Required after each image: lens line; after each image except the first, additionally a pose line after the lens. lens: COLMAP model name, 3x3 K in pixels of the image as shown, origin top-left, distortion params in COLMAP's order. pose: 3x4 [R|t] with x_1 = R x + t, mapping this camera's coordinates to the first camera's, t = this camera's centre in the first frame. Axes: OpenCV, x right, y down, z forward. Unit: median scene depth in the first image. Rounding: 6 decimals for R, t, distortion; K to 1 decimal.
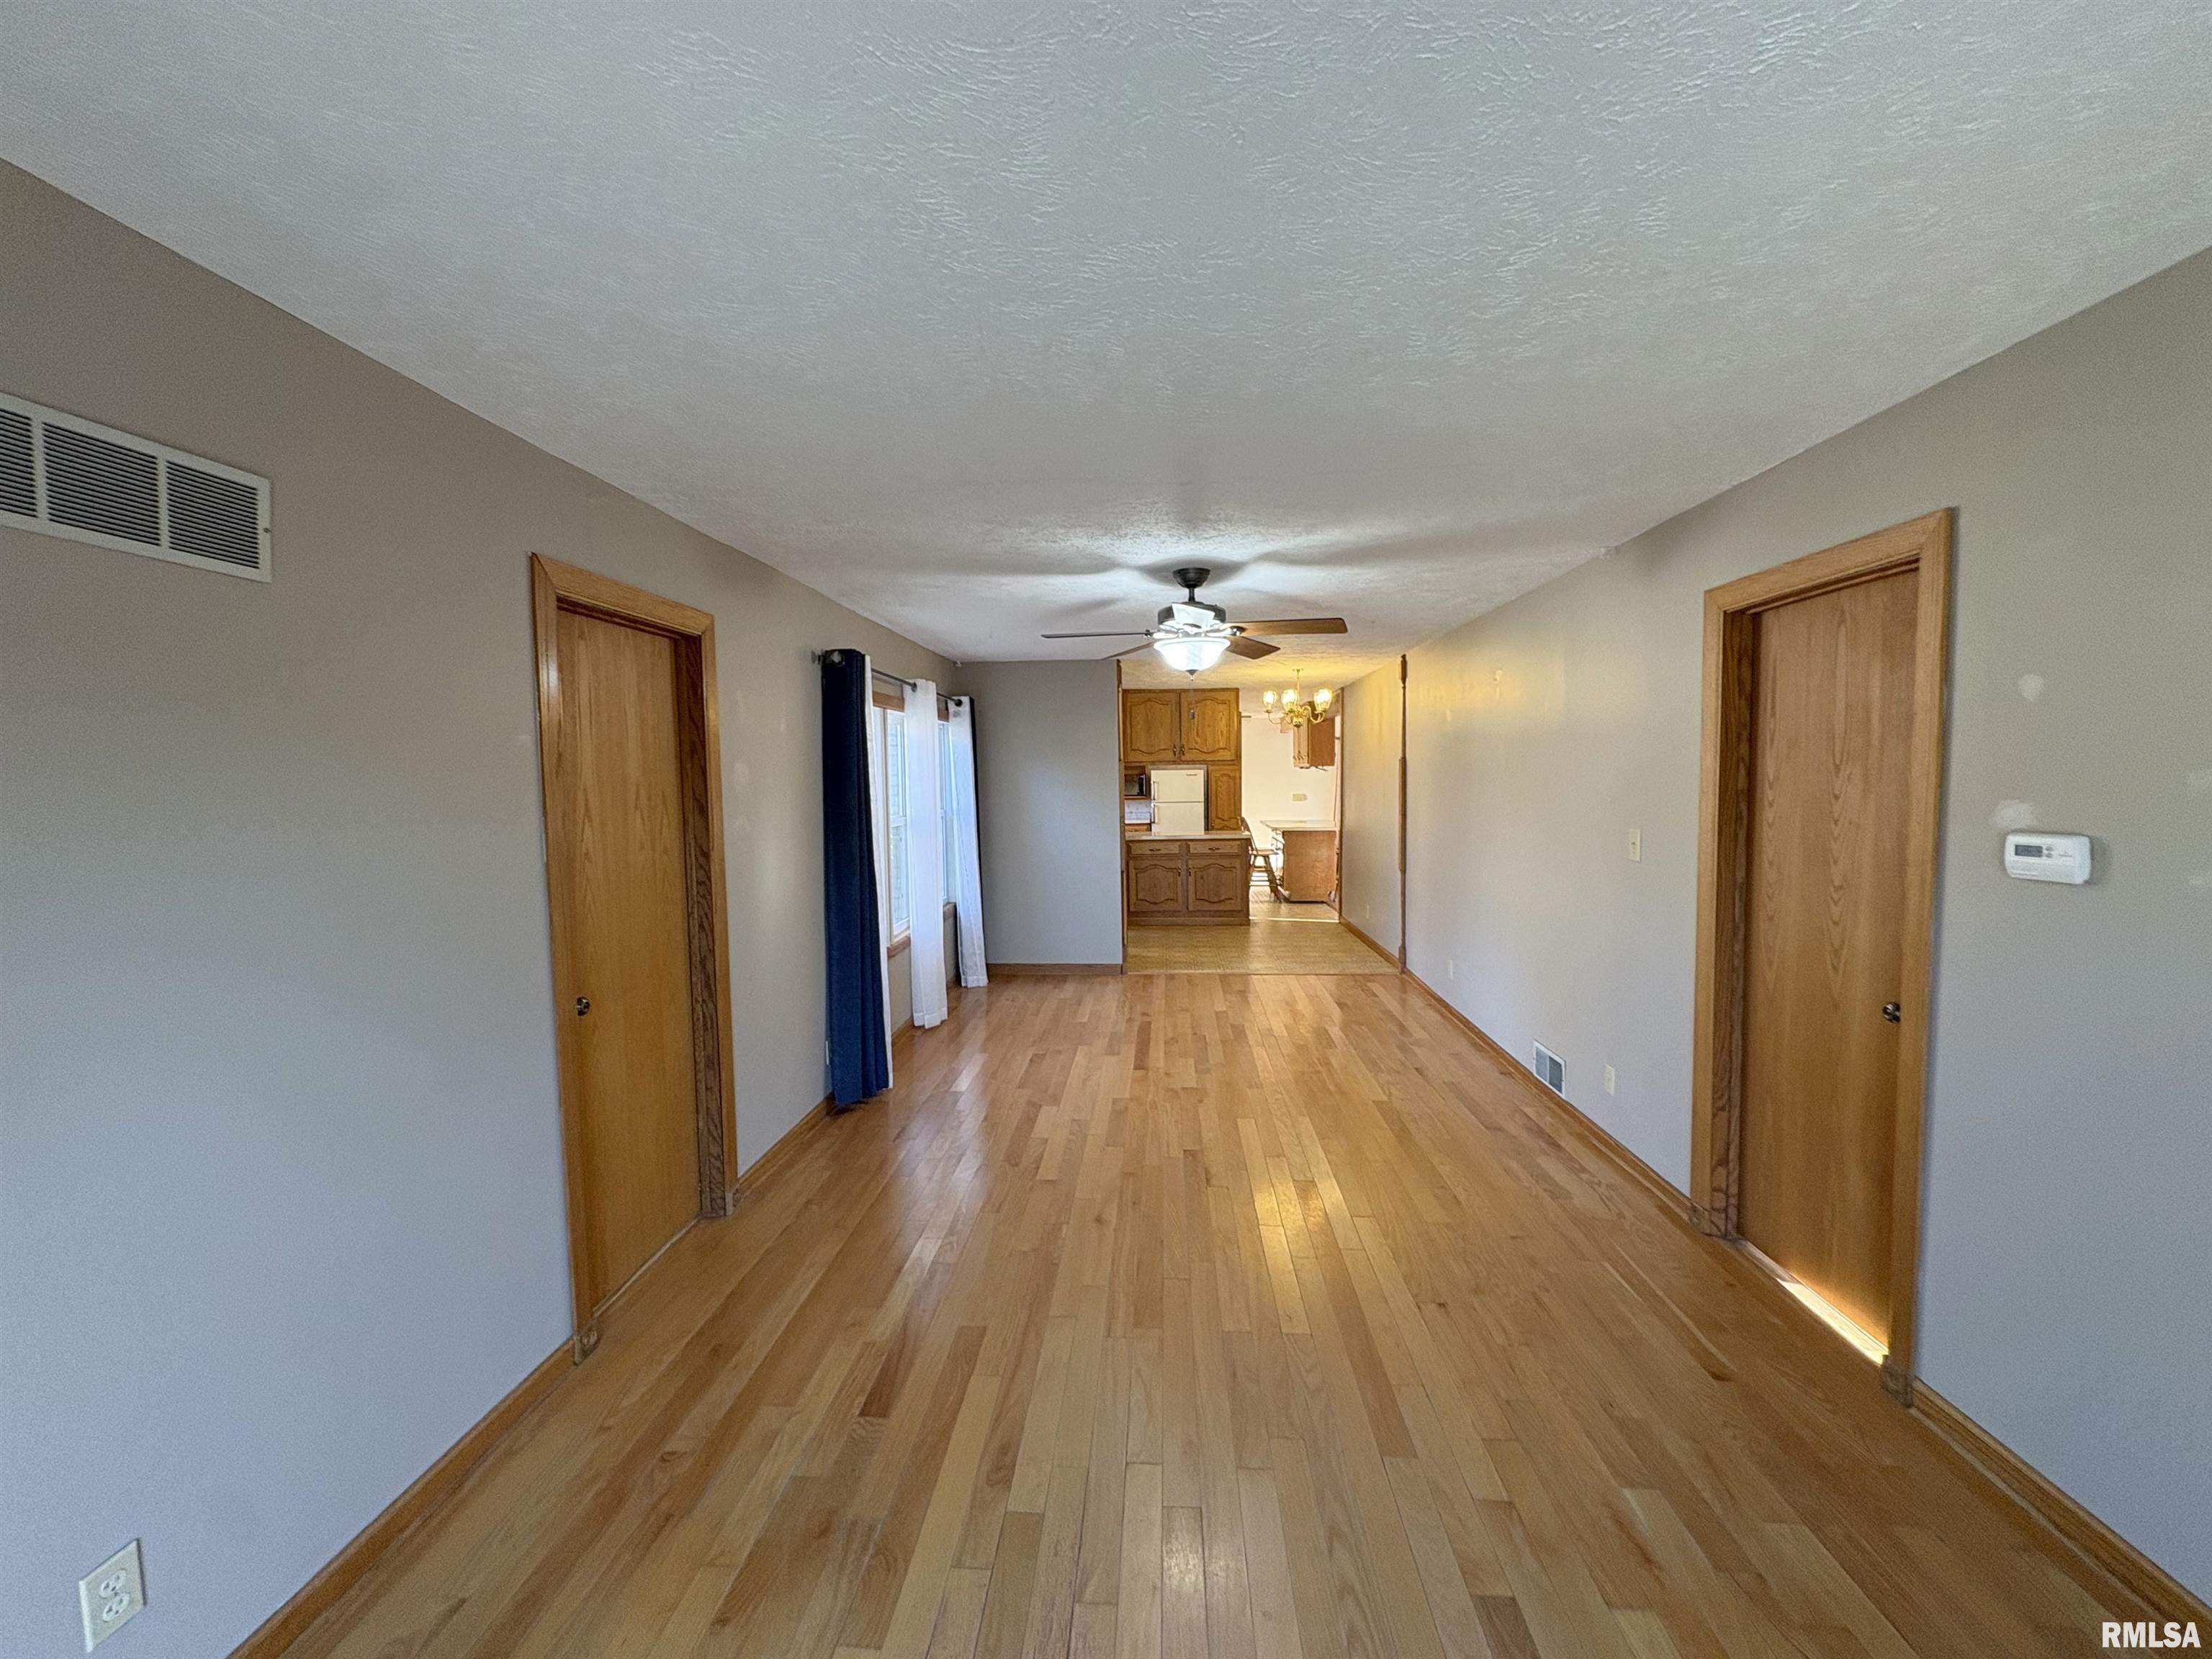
lens RADIAL K [[889.1, 0, 1108.7], [0, 889.1, 833.8], [0, 0, 1]] dist [0.002052, 0.000684]
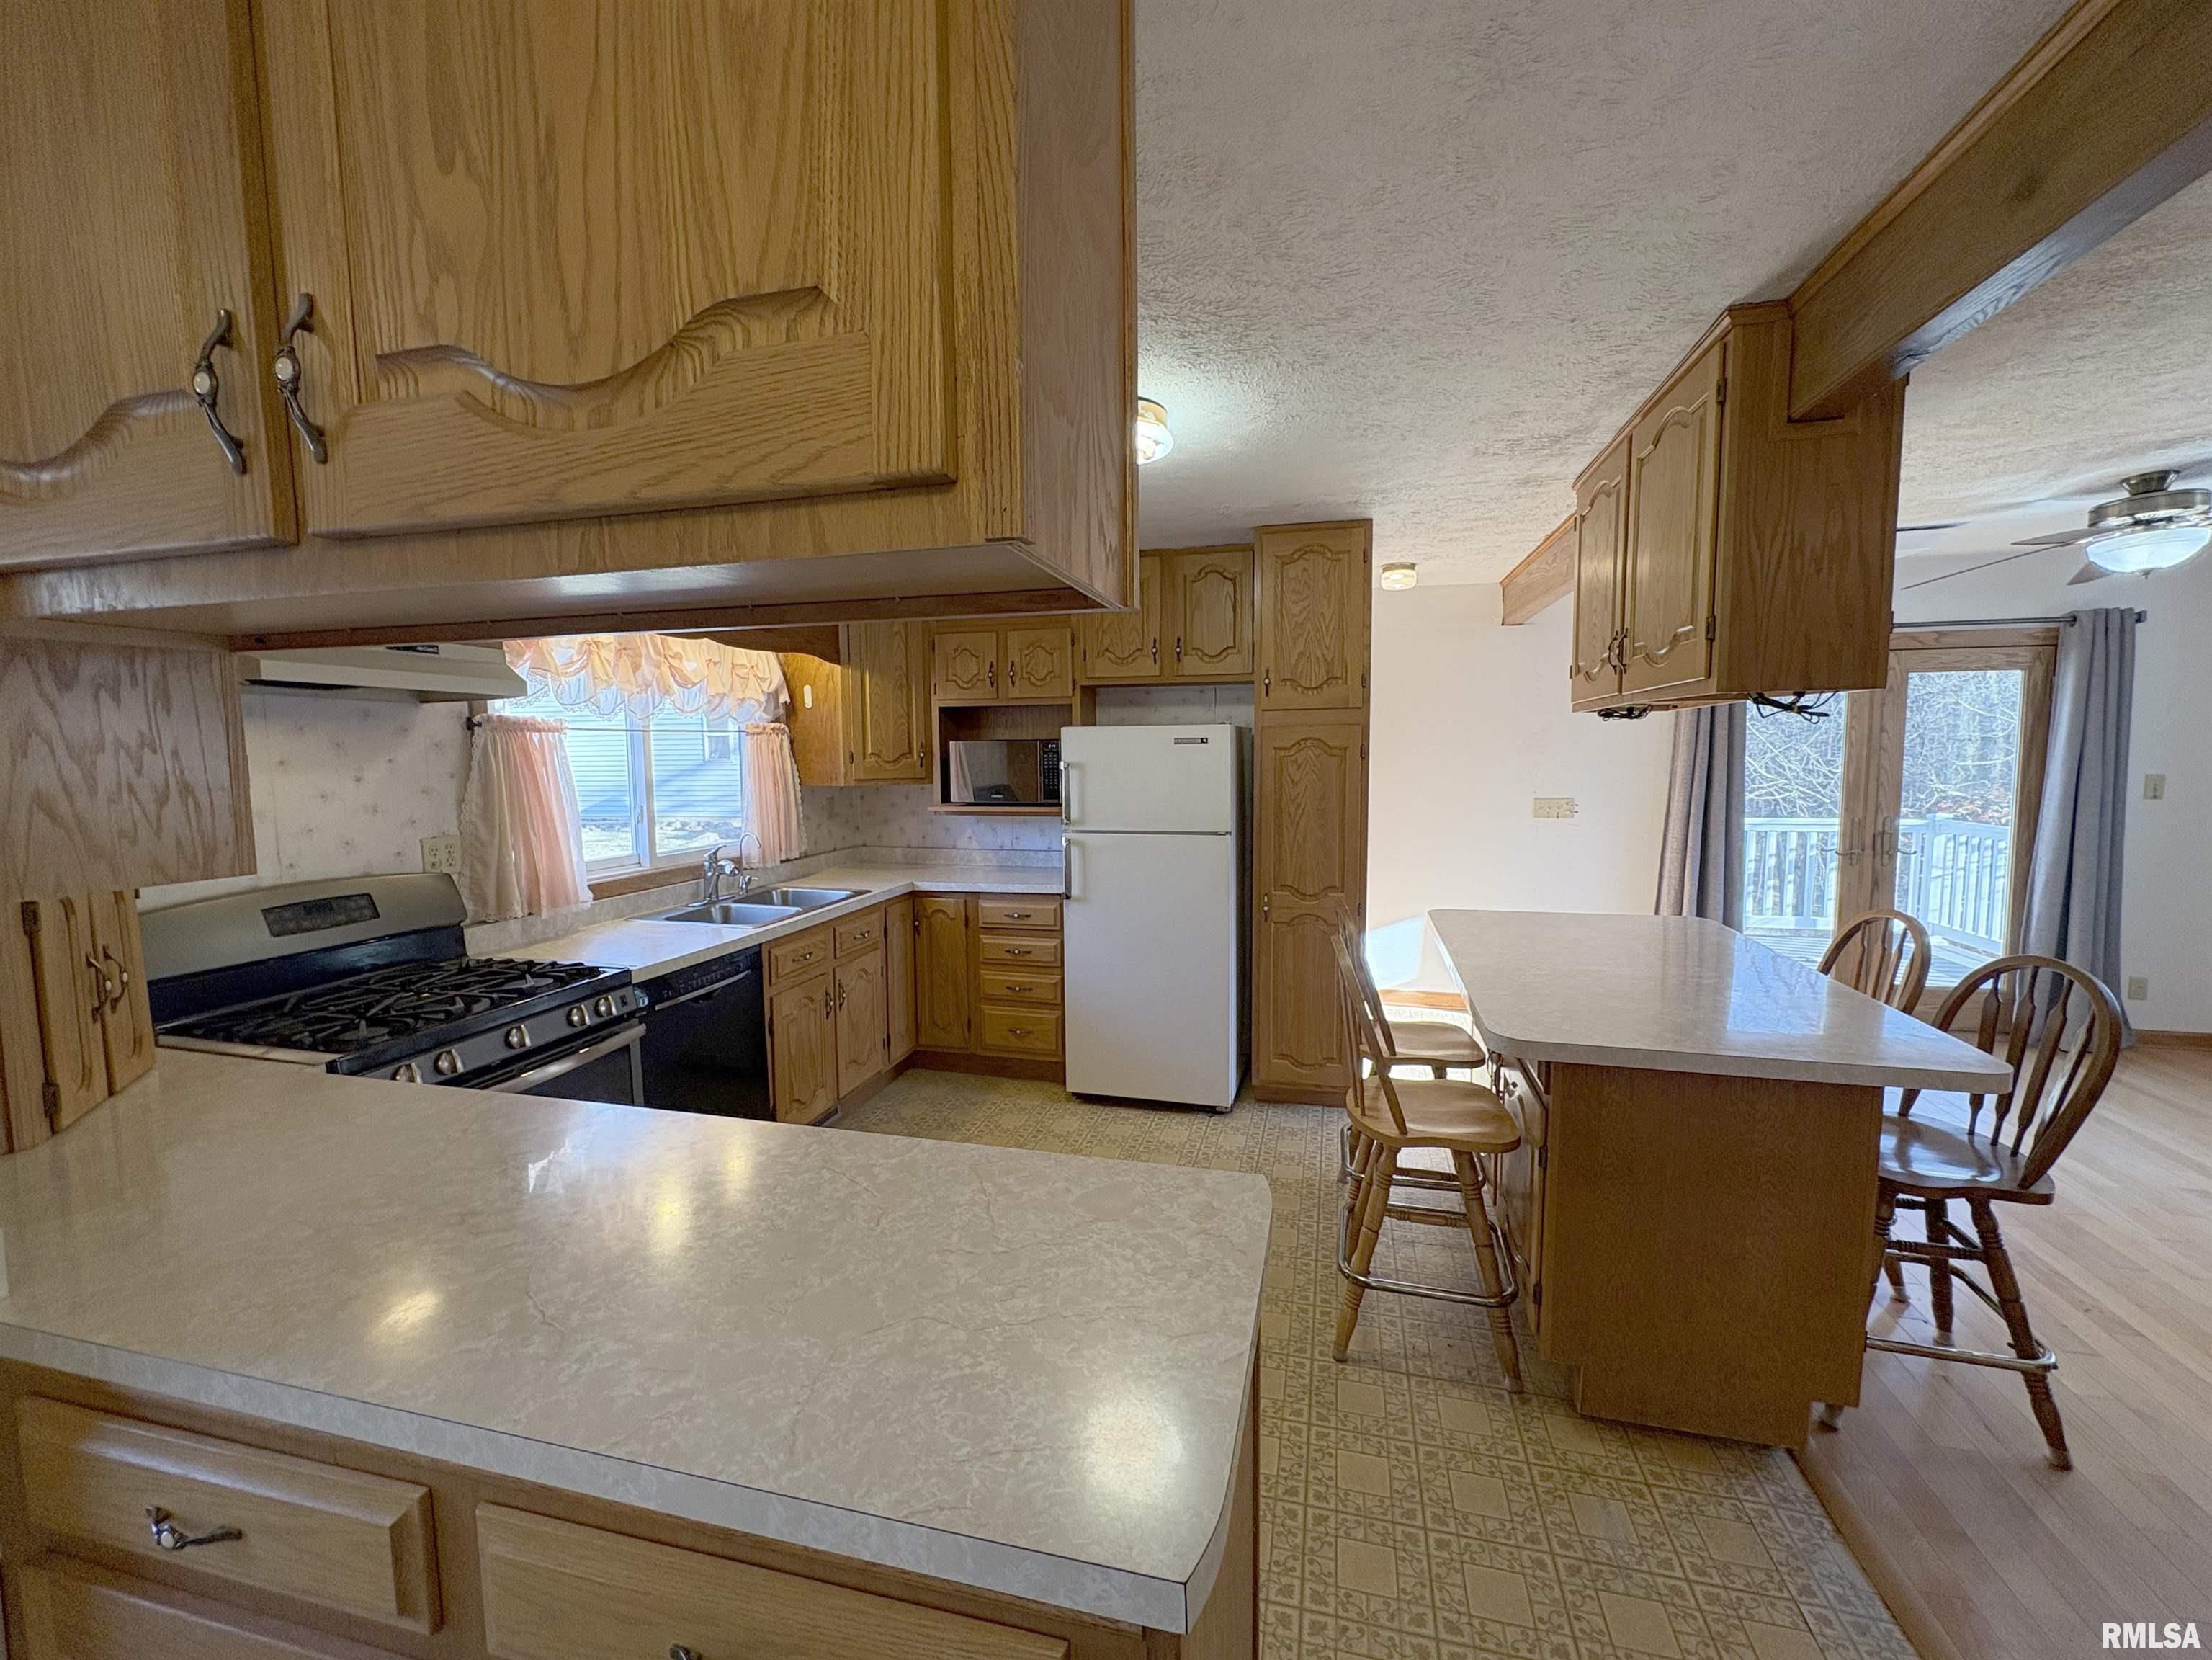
lens RADIAL K [[889.2, 0, 1139.3], [0, 889.2, 828.0], [0, 0, 1]] dist [0.002052, 0.000684]
pose [[0.985889, 0.022965, -0.165820, 0.126938], [-0.018518, 0.999427, 0.028316, -0.045036], [0.166376, -0.024846, 0.985749, 0.694444]]
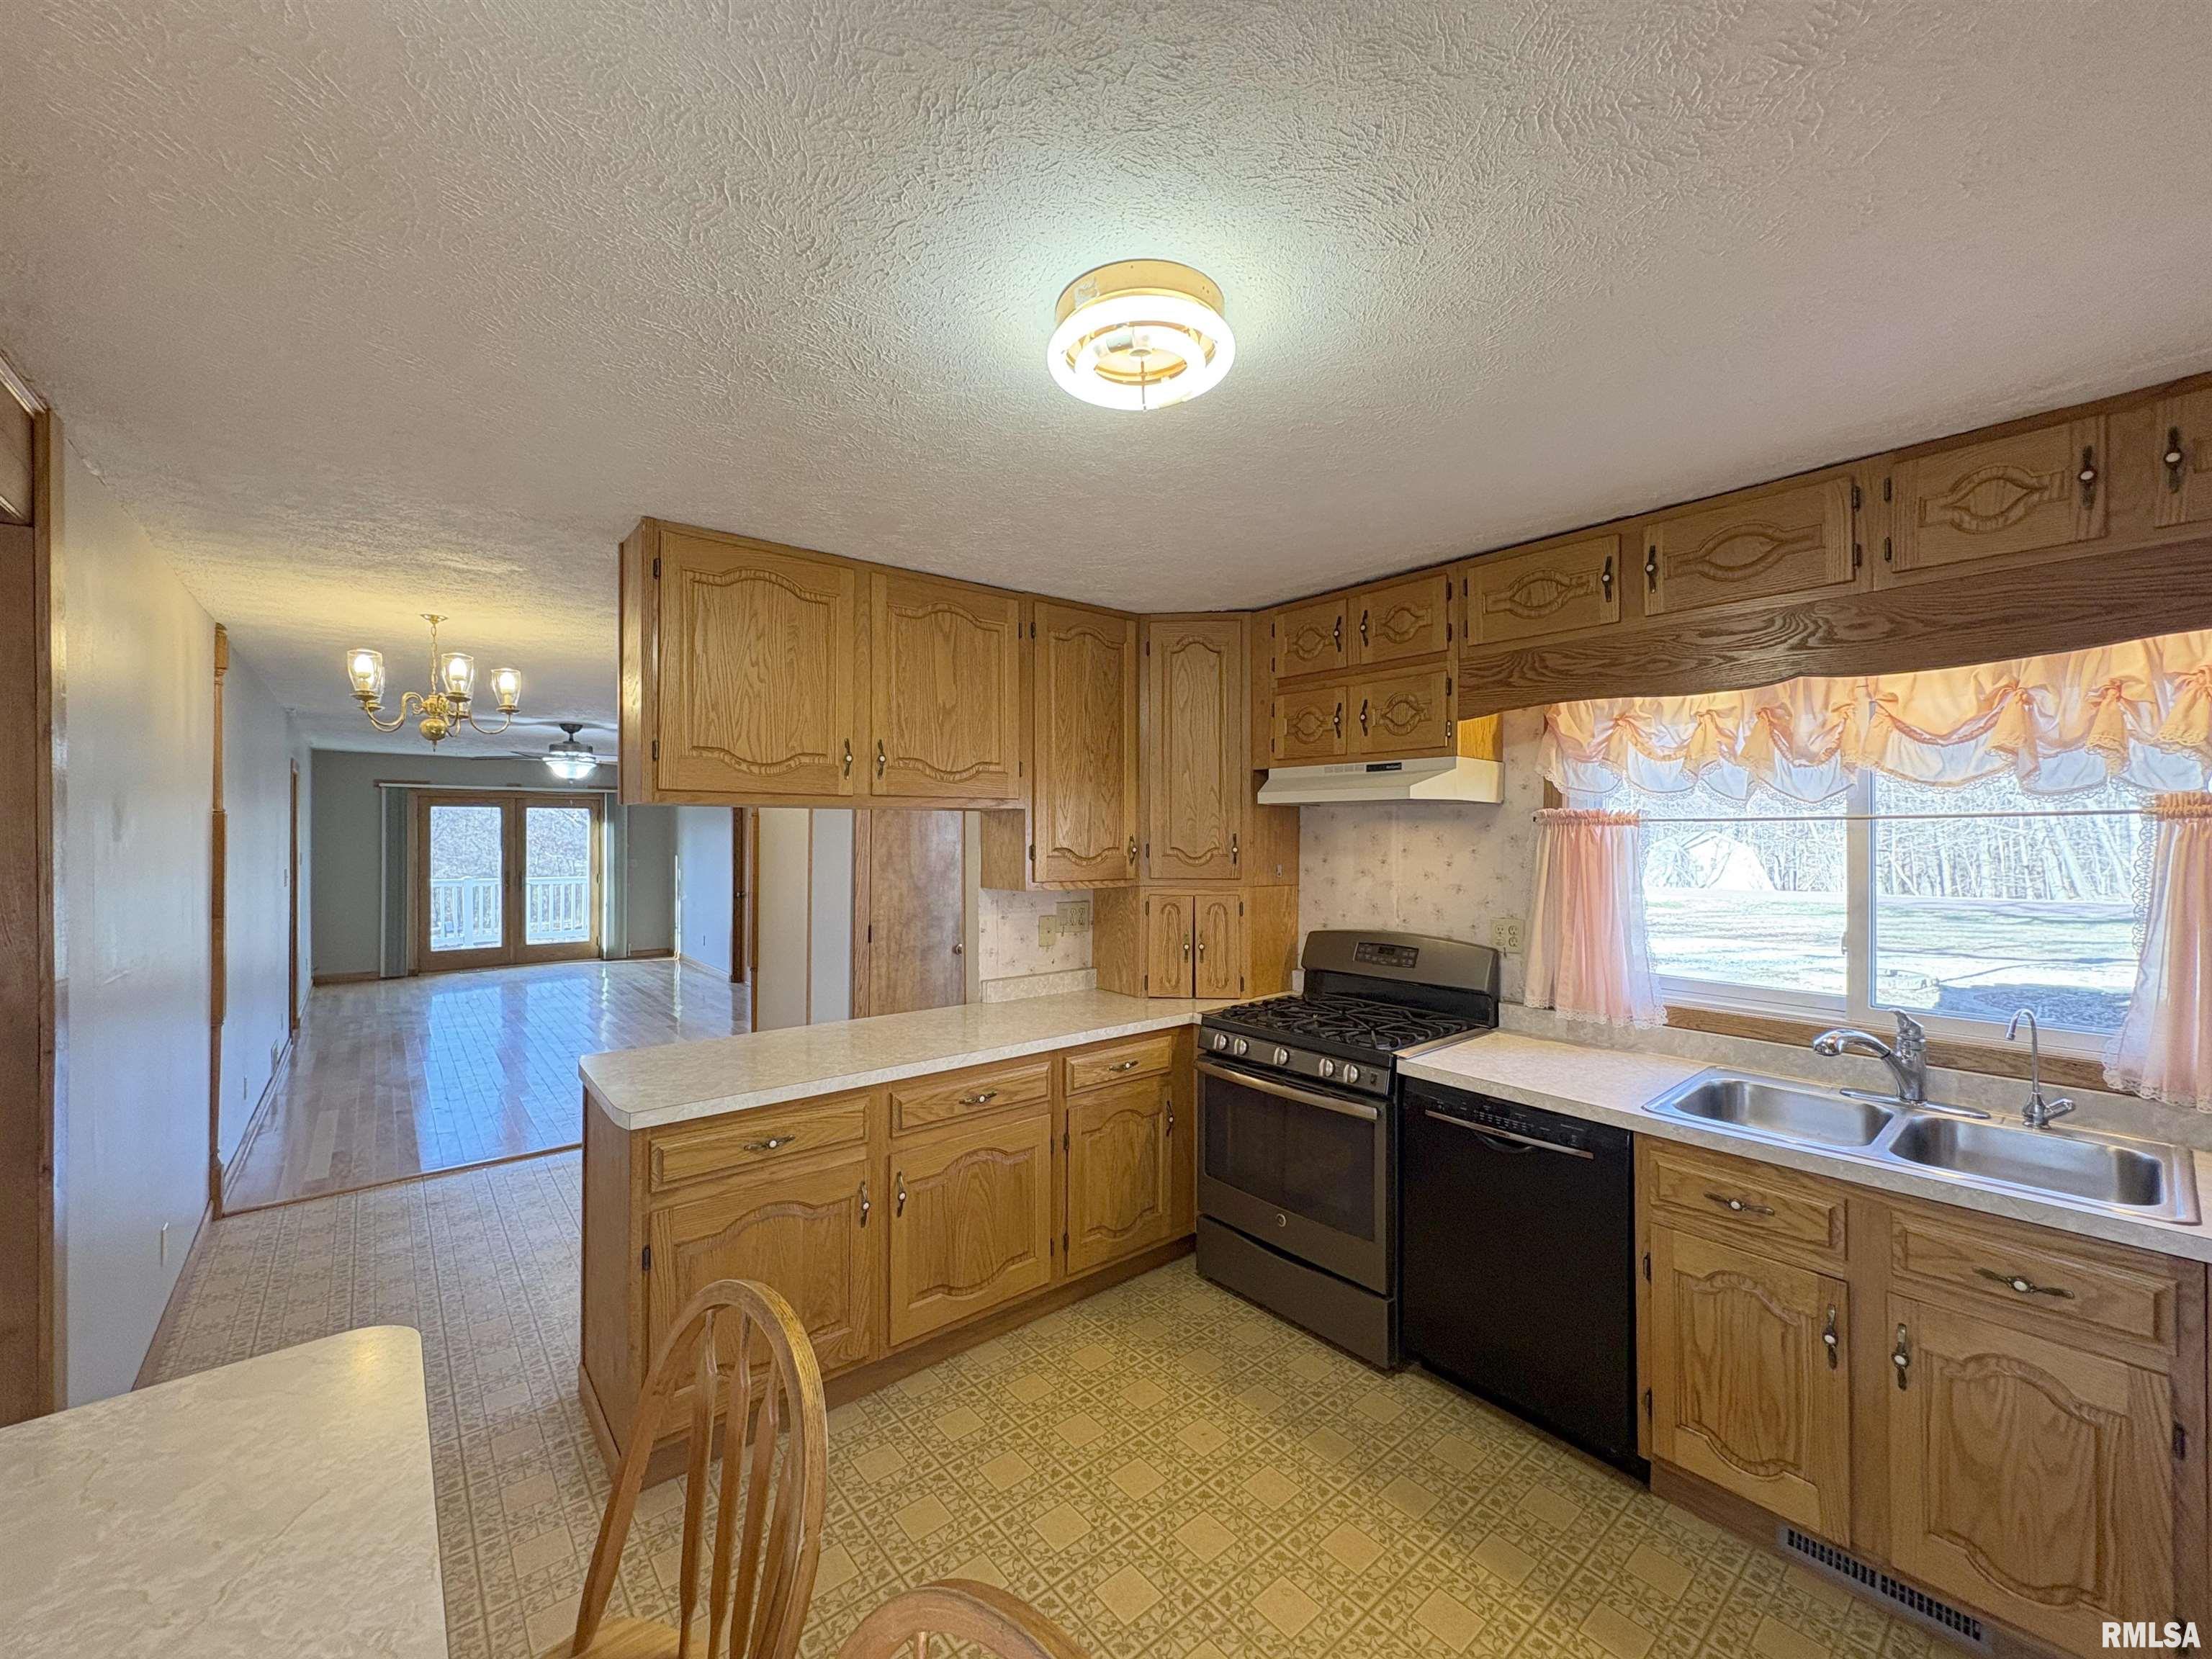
lens RADIAL K [[889.1, 0, 1104.6], [0, 889.1, 829.0], [0, 0, 1]] dist [0.002052, 0.000684]
pose [[-0.728553, 0.016124, -0.684799, 0.173837], [-0.029521, 0.998055, 0.054906, -0.068777], [0.684353, 0.060218, -0.726660, 0.982572]]
